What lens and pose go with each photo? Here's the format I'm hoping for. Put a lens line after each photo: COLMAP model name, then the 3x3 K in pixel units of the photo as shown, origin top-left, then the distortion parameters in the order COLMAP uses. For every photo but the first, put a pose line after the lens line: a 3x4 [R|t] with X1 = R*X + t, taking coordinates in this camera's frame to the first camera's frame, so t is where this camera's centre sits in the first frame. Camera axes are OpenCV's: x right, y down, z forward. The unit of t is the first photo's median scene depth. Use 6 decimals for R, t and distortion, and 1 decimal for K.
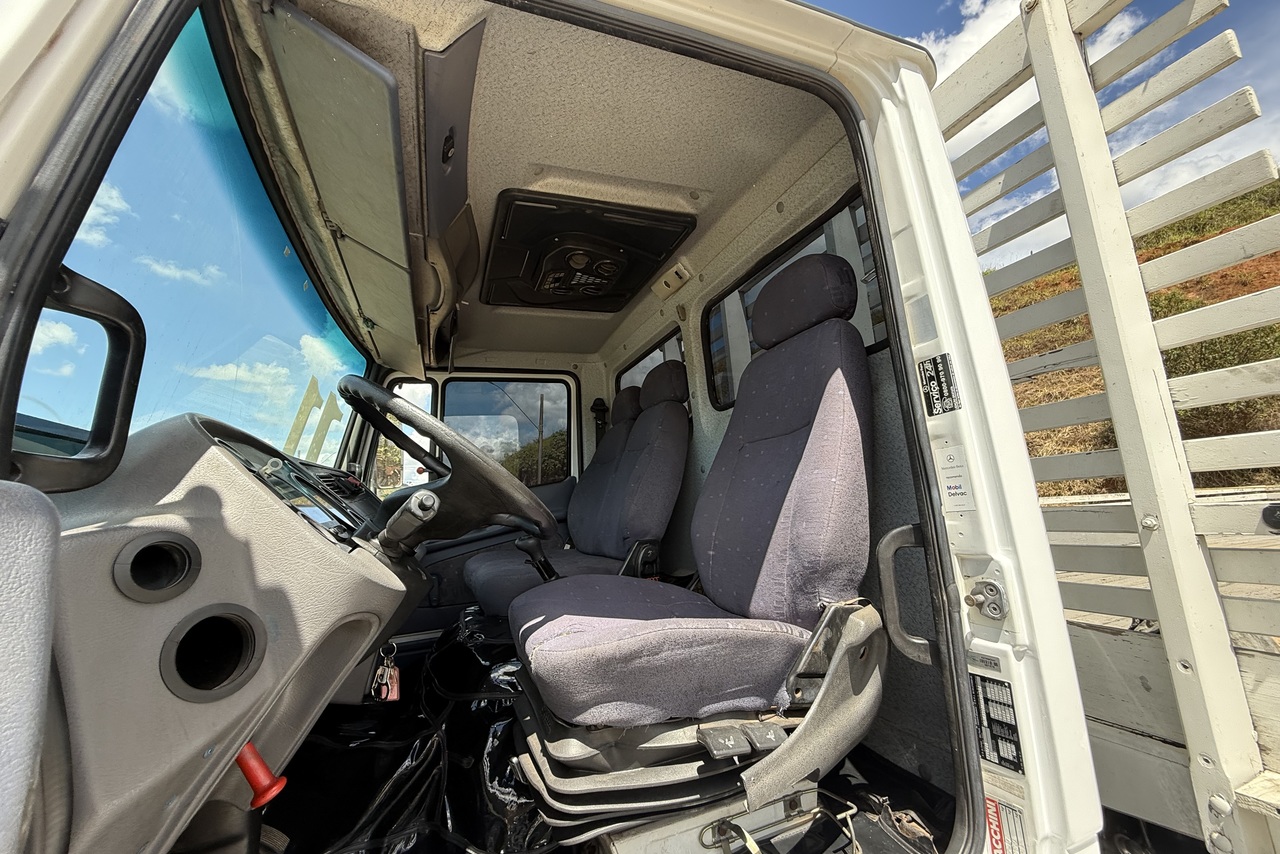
lens RADIAL K [[512.3, 0, 637.7], [0, 512.3, 429.7], [0, 0, 1]] dist [0.003531, 0.000044]
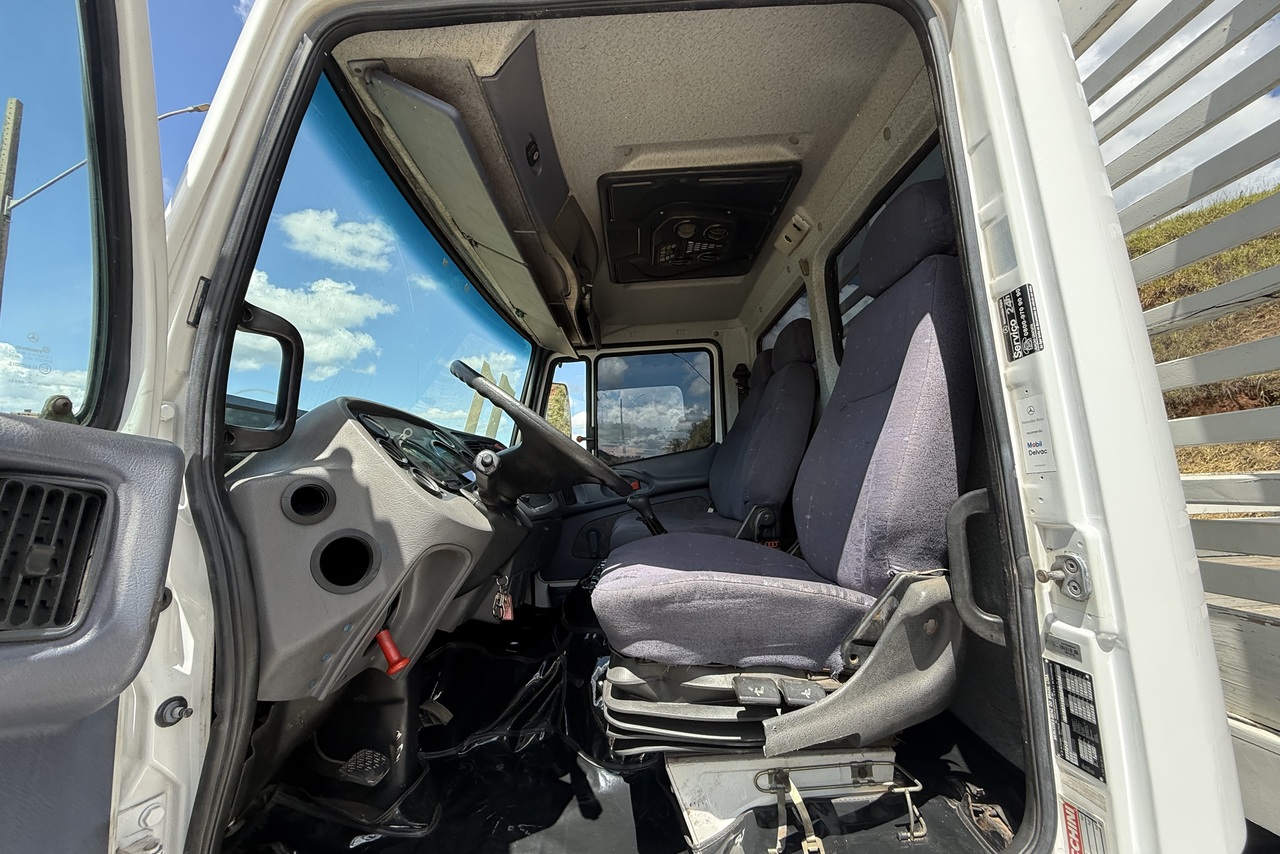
lens RADIAL K [[512.3, 0, 637.7], [0, 512.3, 429.7], [0, 0, 1]] dist [0.003531, 0.000044]
pose [[0.933252, -0.021505, -0.358578, 0.301441], [0.043466, 0.997632, 0.053296, 0.014405], [0.356583, -0.065325, 0.931977, -0.016563]]
